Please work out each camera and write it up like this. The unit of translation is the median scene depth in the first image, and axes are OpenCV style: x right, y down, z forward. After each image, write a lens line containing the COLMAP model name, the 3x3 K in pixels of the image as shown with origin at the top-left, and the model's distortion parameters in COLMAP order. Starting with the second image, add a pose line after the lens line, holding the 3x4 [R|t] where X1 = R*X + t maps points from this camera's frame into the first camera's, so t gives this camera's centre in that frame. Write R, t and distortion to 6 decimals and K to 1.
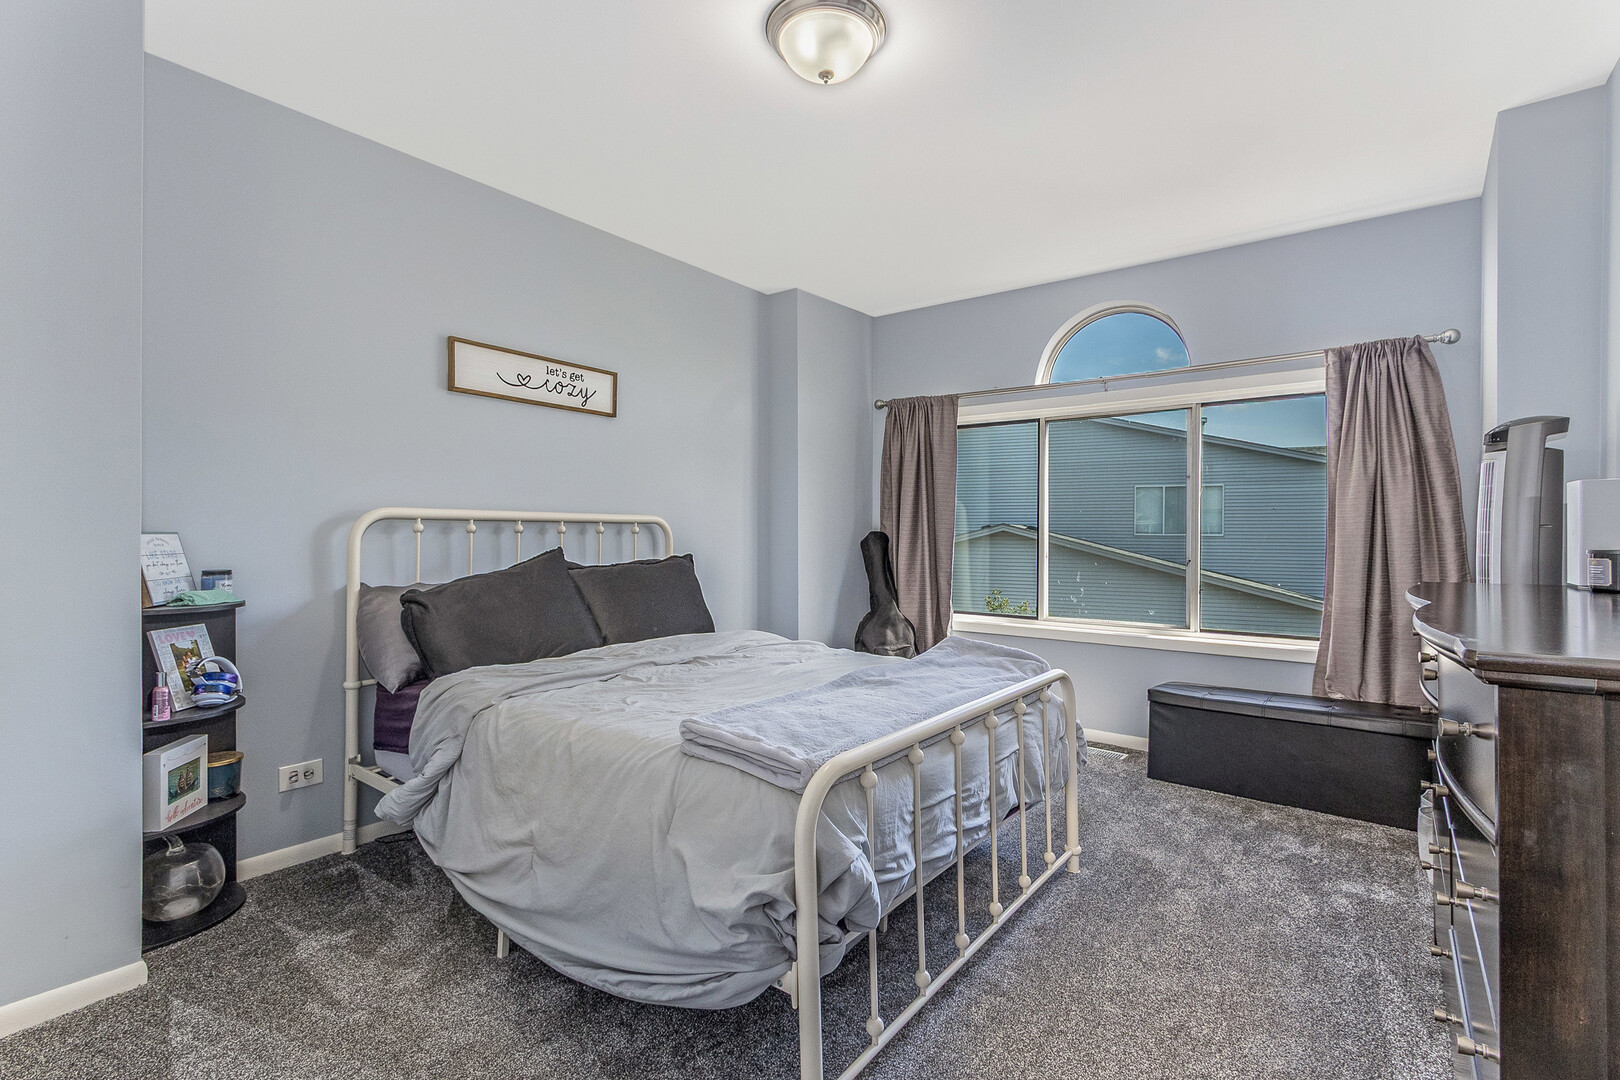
lens RADIAL K [[739.5, 0, 809.5], [0, 739.5, 534.1], [0, 0, 1]] dist [0.000815, 0.000017]
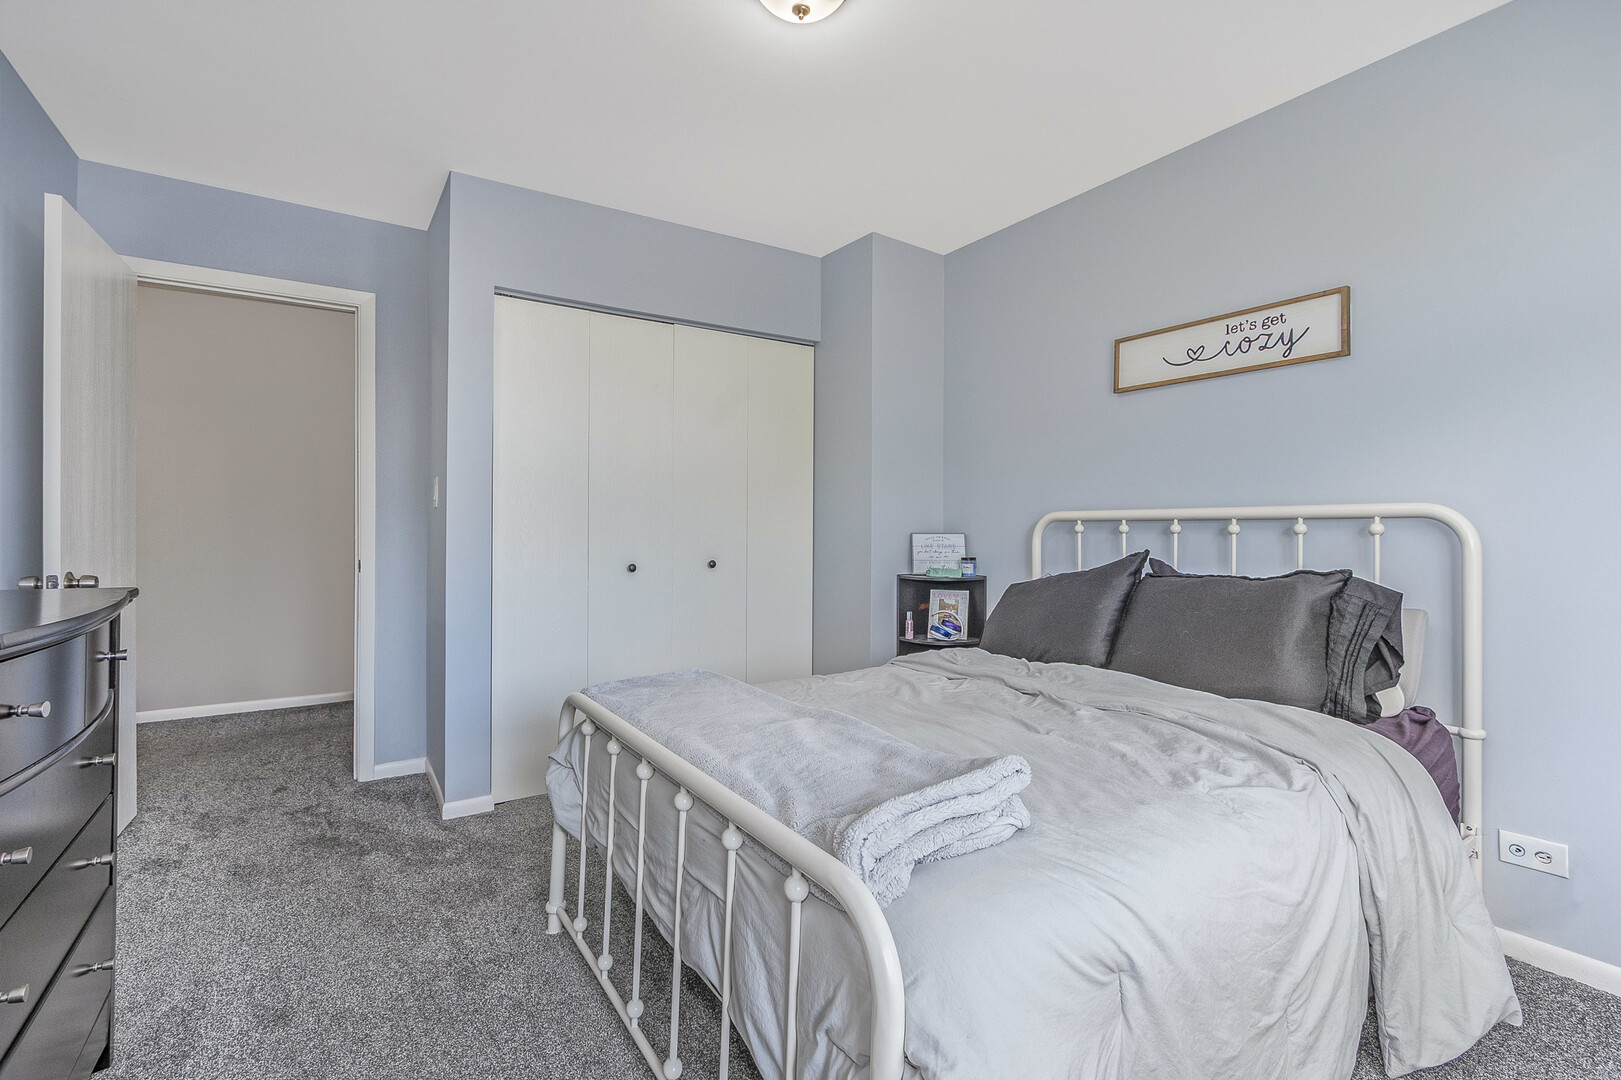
lens RADIAL K [[710.9, 0, 810.5], [0, 710.9, 540.0], [0, 0, 1]] dist [-0.000115, -0.000043]
pose [[-0.301304, 0.008370, -0.953492, 0.516216], [-0.002187, 0.999953, 0.009469, -0.001418], [0.953526, 0.004938, -0.301271, 0.810911]]
